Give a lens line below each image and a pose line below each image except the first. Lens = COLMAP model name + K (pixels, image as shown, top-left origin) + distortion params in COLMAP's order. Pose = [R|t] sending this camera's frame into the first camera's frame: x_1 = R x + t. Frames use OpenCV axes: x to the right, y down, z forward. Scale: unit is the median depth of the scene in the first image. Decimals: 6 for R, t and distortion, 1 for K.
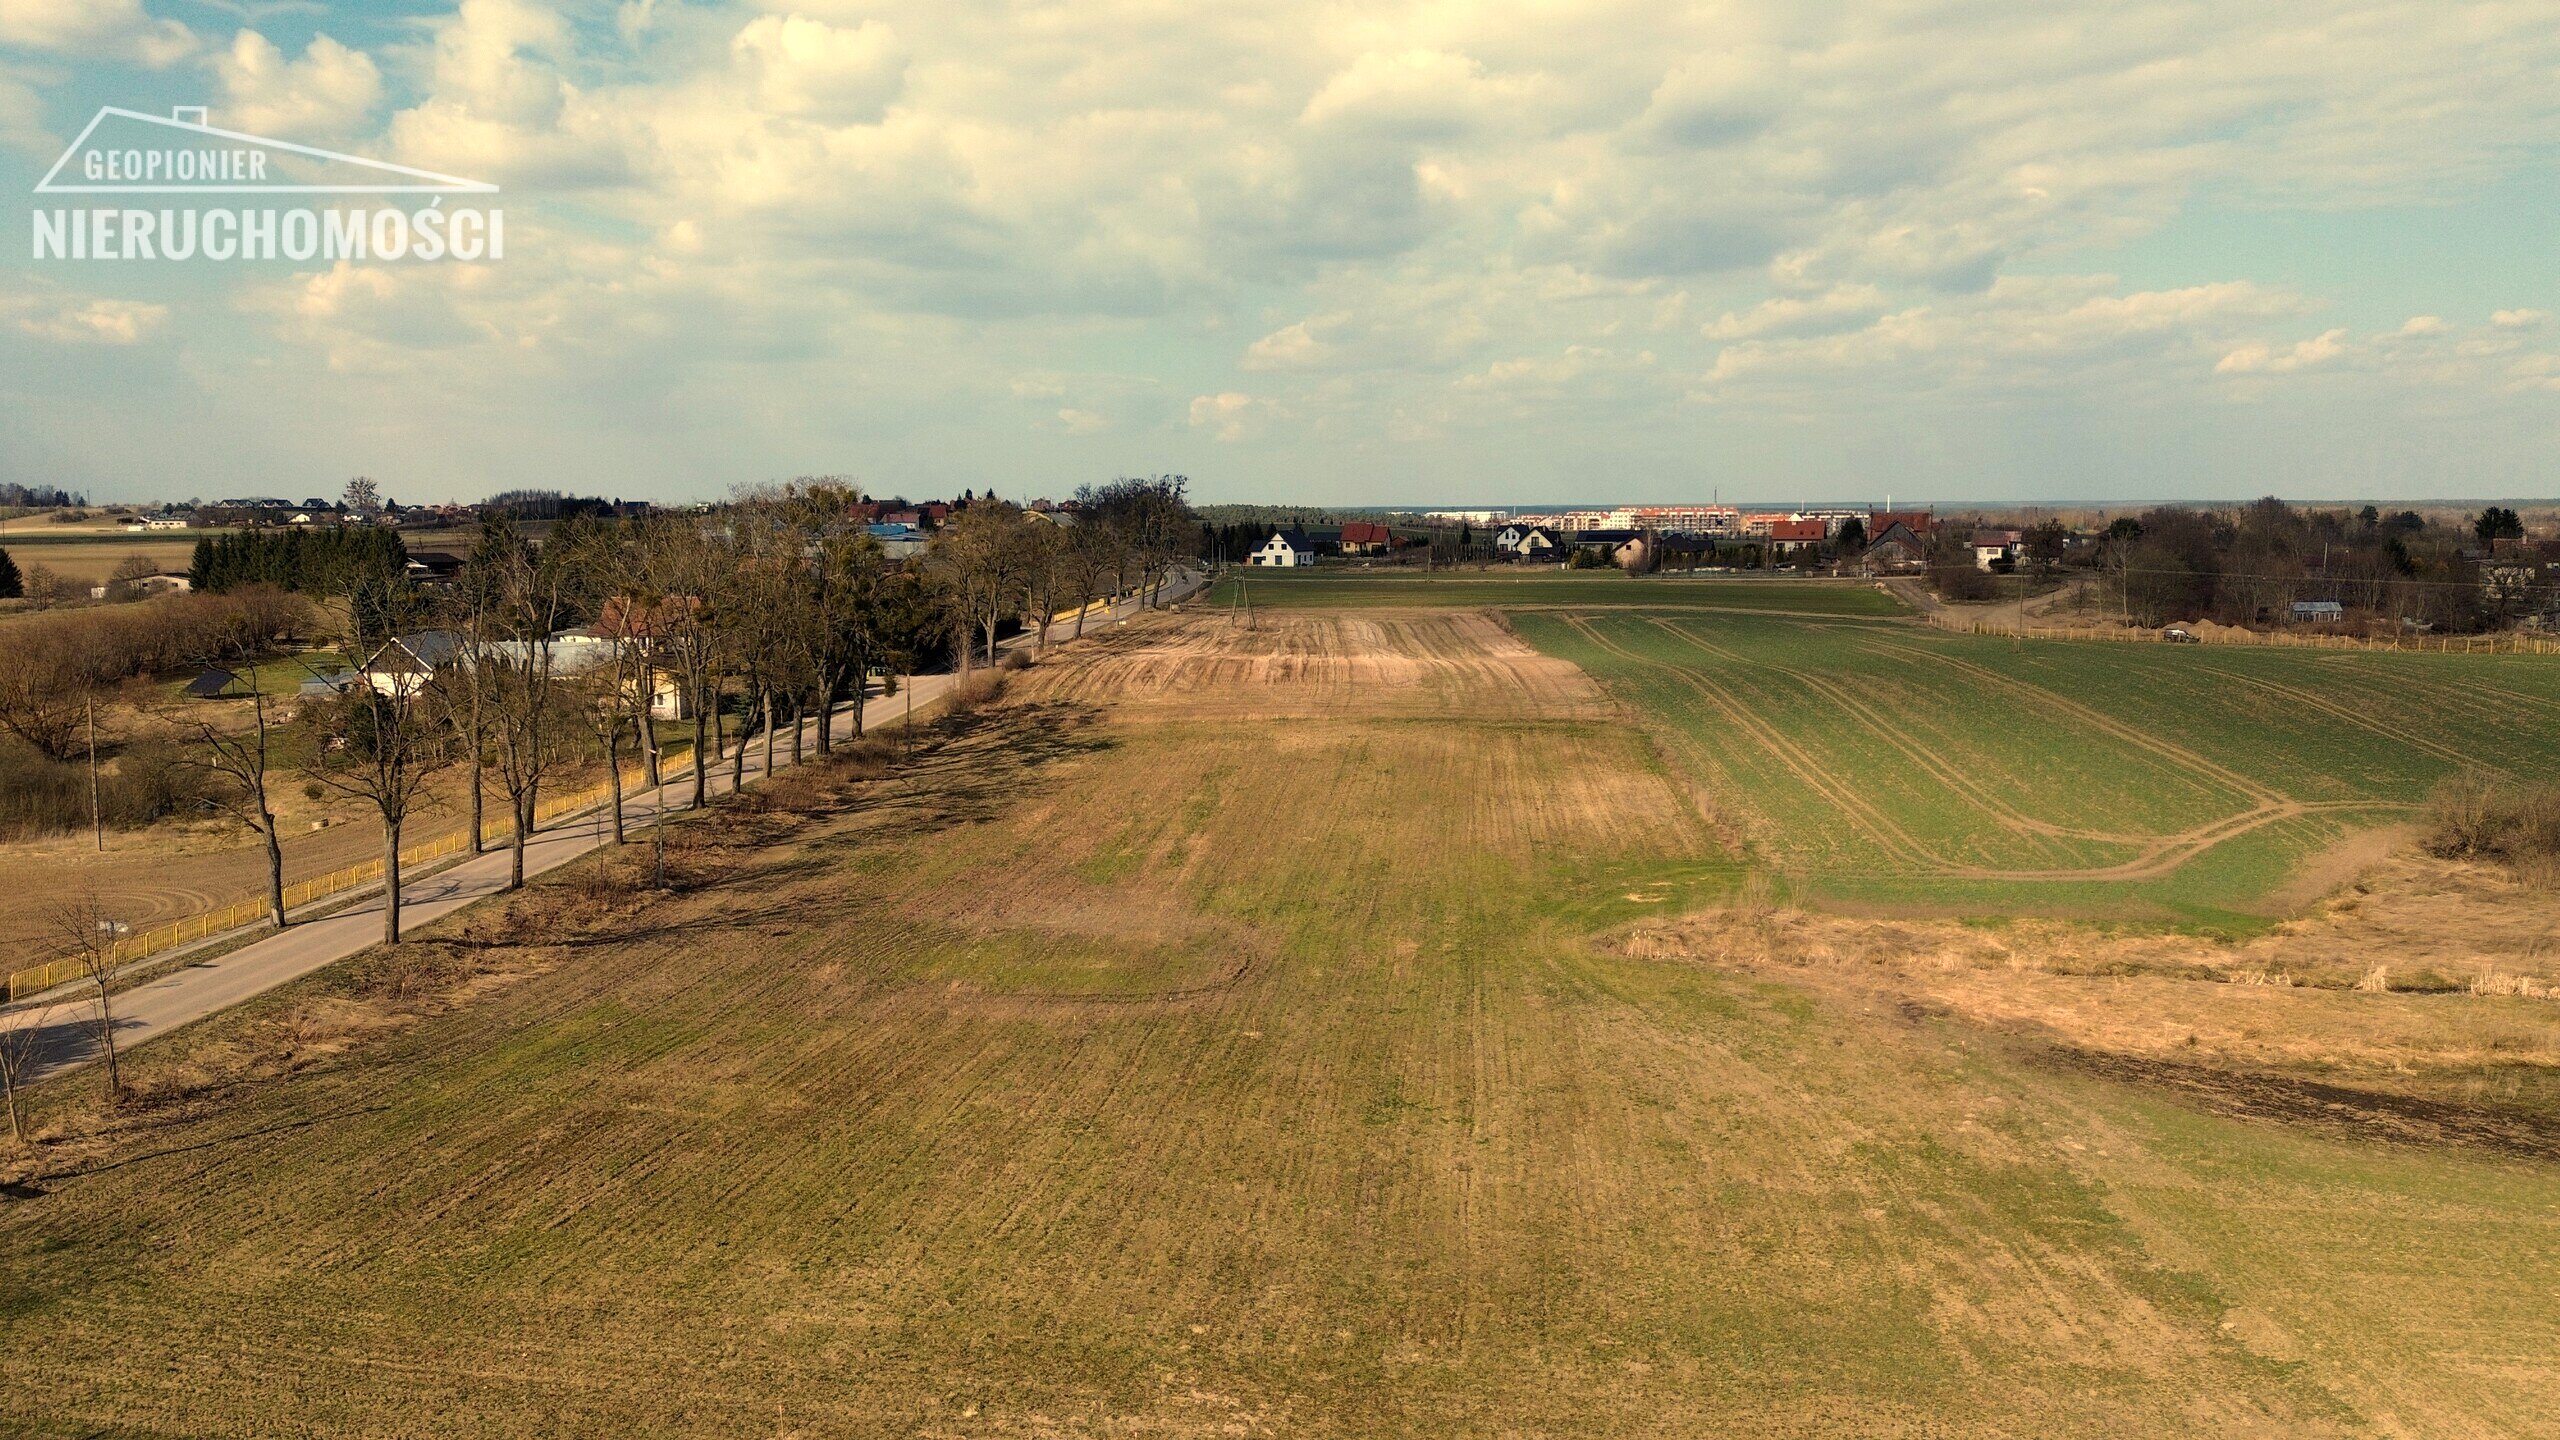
lens RADIAL K [[1803.9, 0, 1280.0], [0, 1803.9, 720.0], [0, 0, 1]] dist [0.047436, -0.005049]
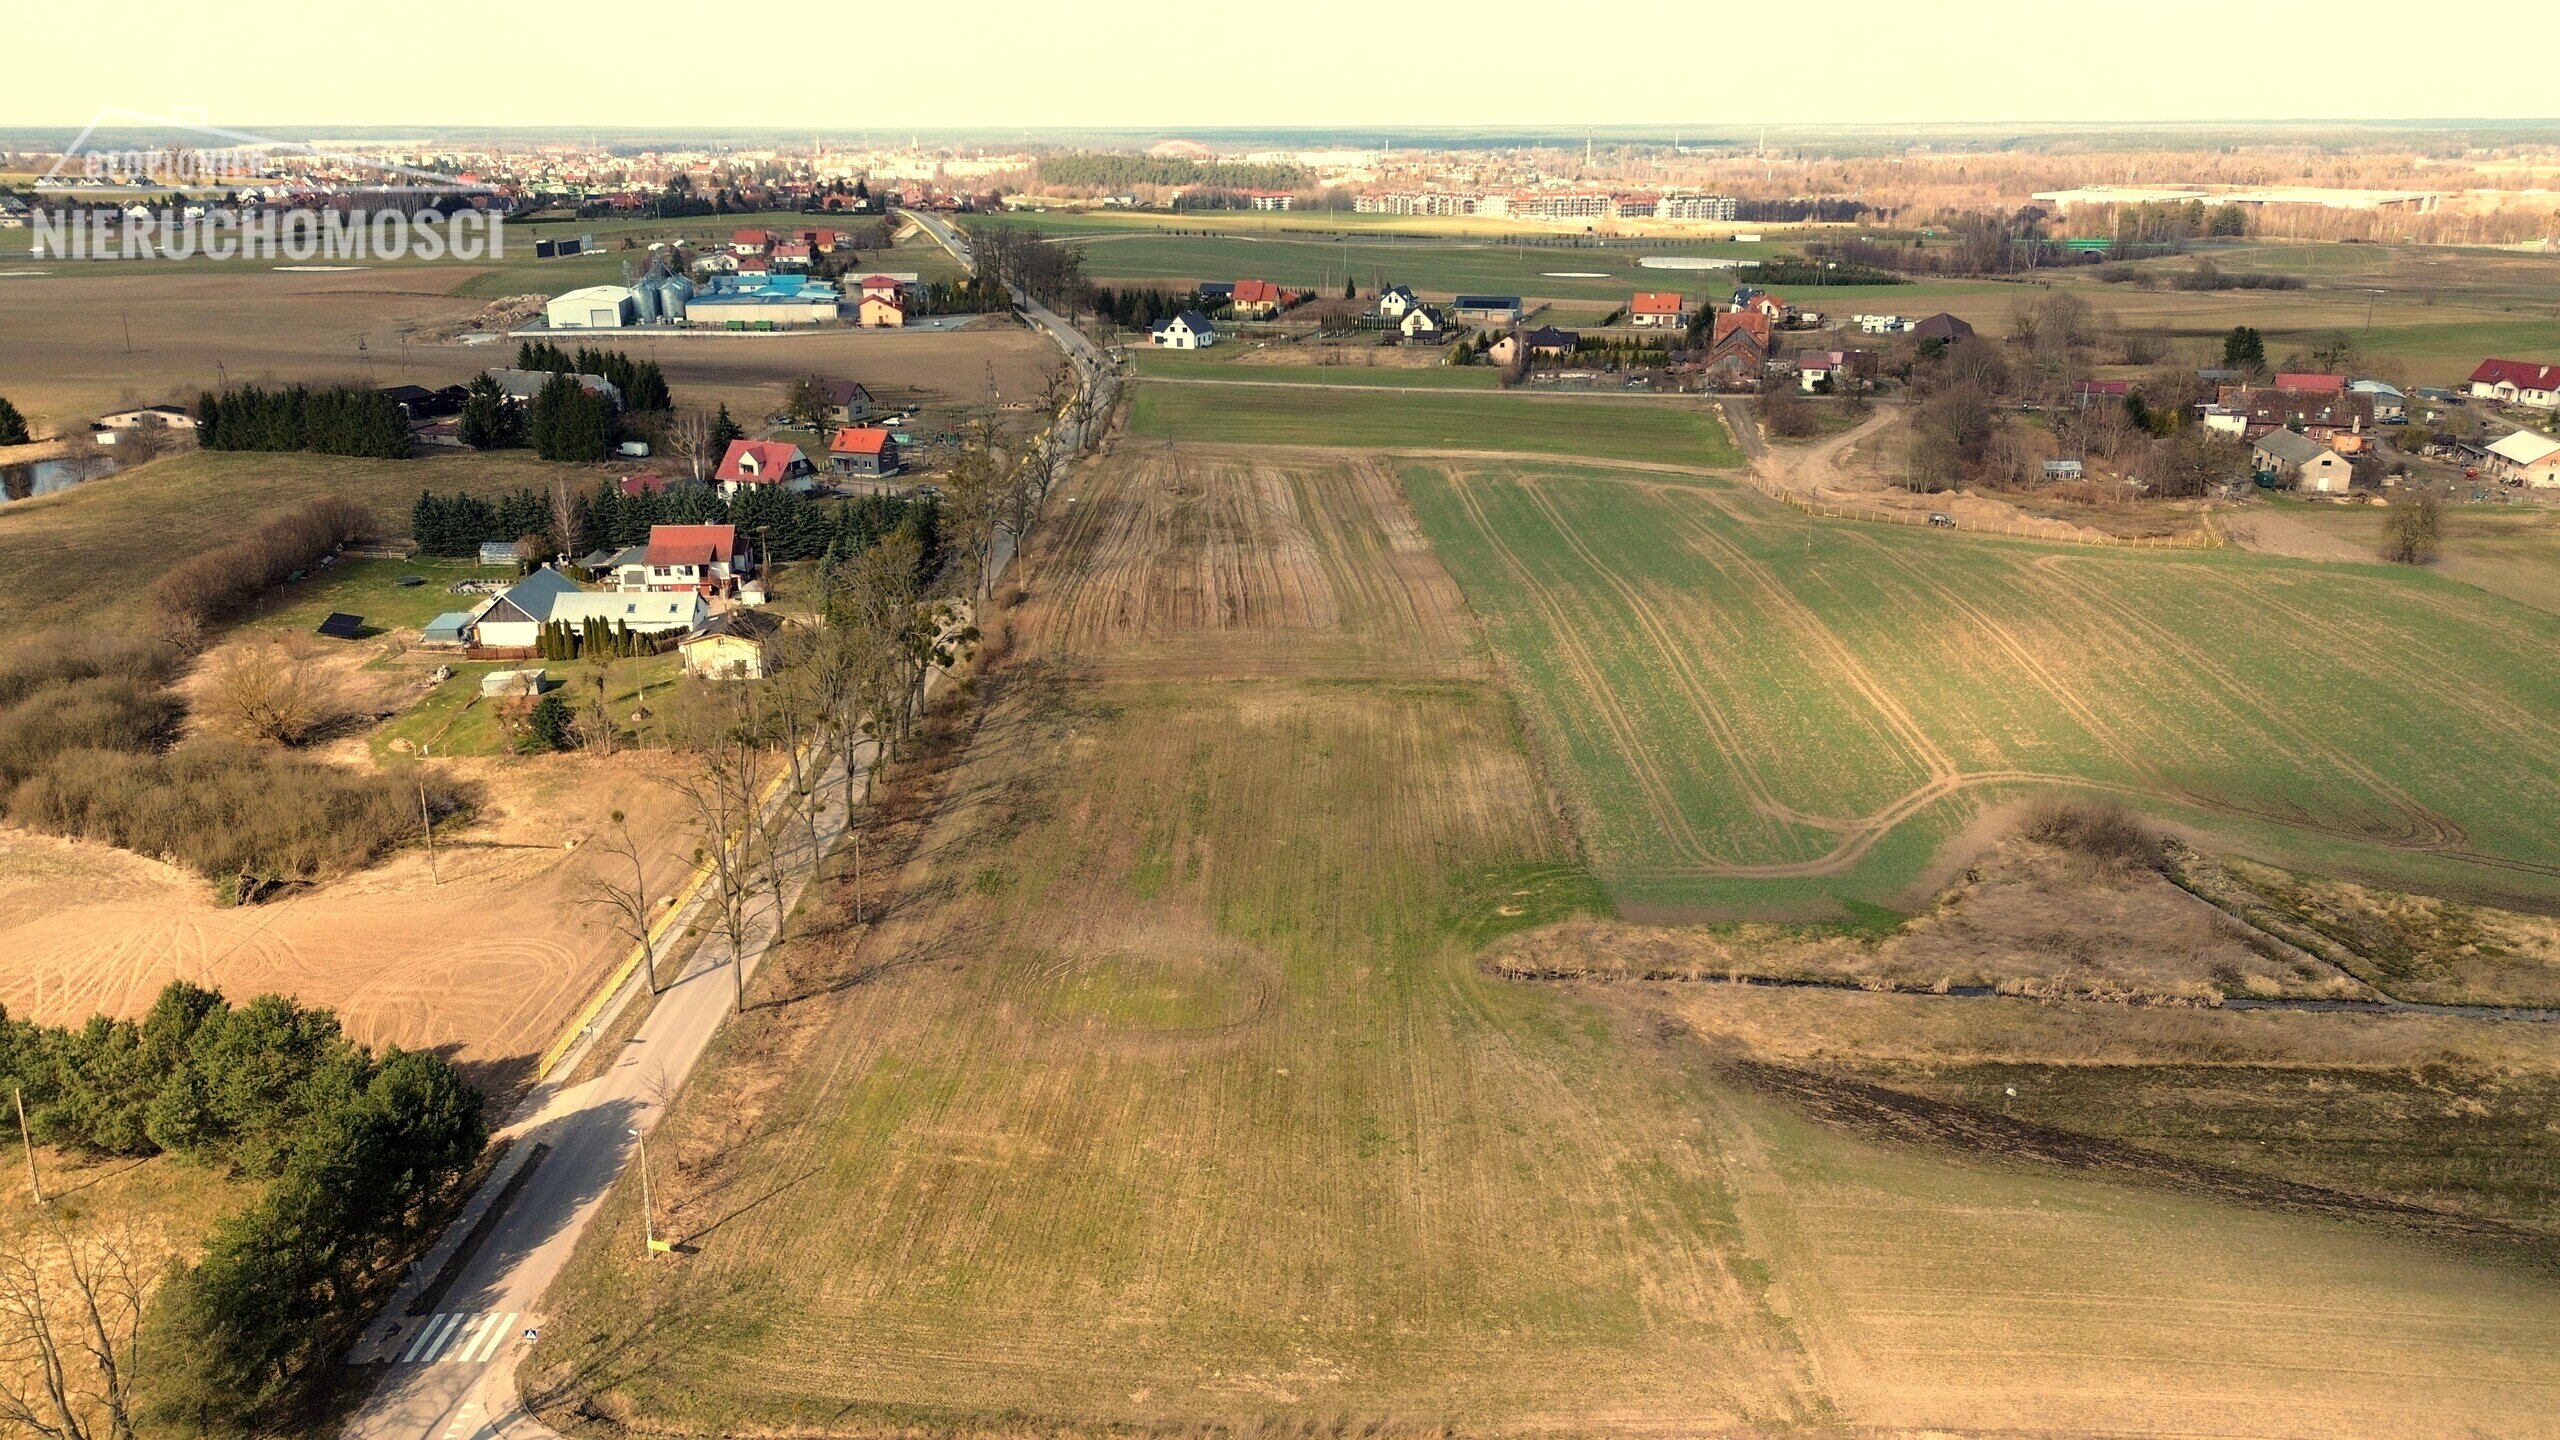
lens RADIAL K [[1823.2, 0, 1280.0], [0, 1823.2, 720.0], [0, 0, 1]] dist [0.060817, -0.002877]
pose [[0.997147, -0.019658, 0.072880, -0.128859], [0.004216, 0.978492, 0.206242, -0.476320], [-0.075367, -0.205347, 0.975783, -0.578280]]
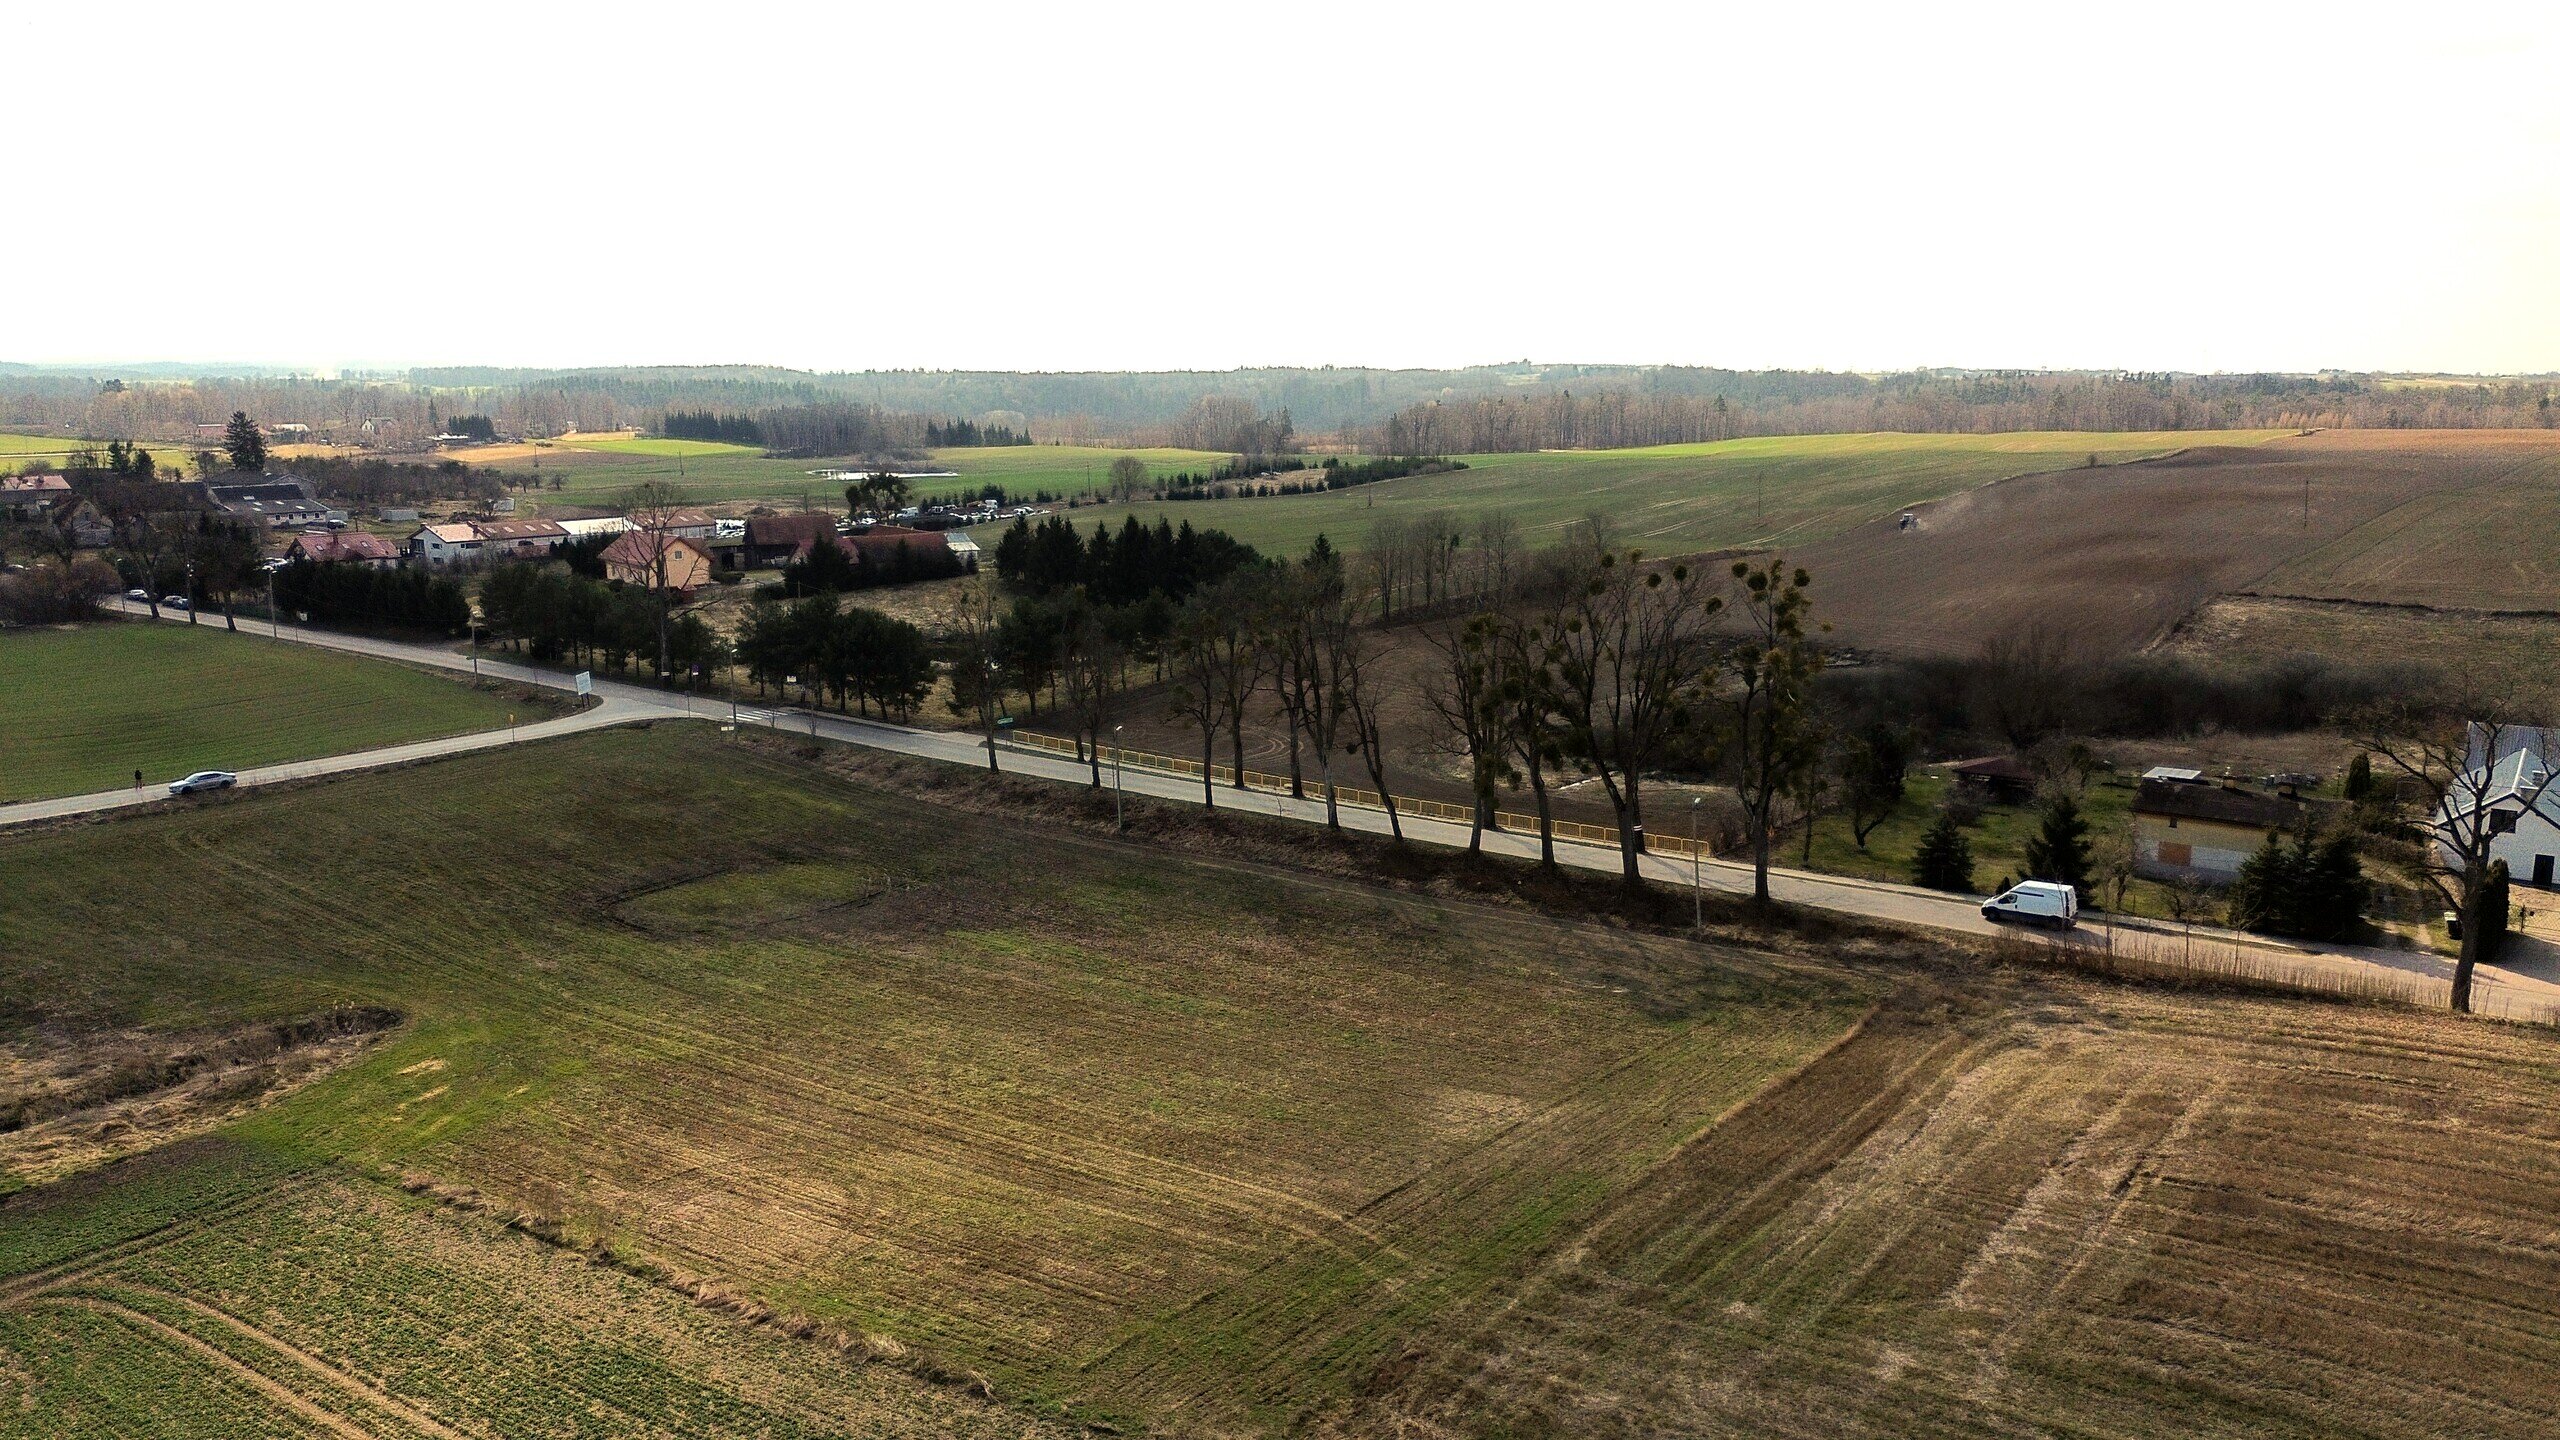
lens RADIAL K [[1803.9, 0, 1280.0], [0, 1803.9, 720.0], [0, 0, 1]] dist [0.047436, -0.005049]
pose [[-0.565084, 0.165273, -0.808310, 0.873894], [-0.100151, 0.958743, 0.266046, -0.426567], [0.818932, 0.231292, -0.525218, 2.328241]]
